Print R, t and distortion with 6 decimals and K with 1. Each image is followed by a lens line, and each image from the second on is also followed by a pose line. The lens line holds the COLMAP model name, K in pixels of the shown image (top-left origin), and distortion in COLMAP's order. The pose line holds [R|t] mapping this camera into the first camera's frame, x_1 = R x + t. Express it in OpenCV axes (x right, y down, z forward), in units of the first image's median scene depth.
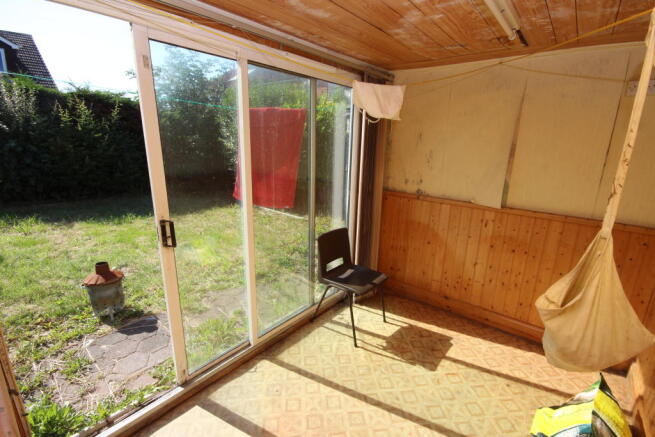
lens RADIAL K [[298.8, 0, 335.8], [0, 298.8, 219.3], [0, 0, 1]] dist [0.013480, -0.016403]
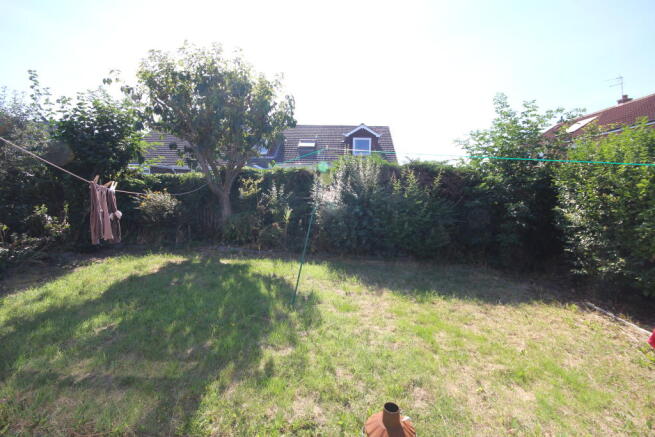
lens RADIAL K [[298.8, 0, 335.8], [0, 298.8, 219.3], [0, 0, 1]] dist [0.013480, -0.016403]
pose [[0.605361, 0.054560, -0.794079, -0.149971], [-0.207101, 0.974082, -0.090954, -0.071567], [0.768536, 0.219514, 0.600971, 0.176402]]
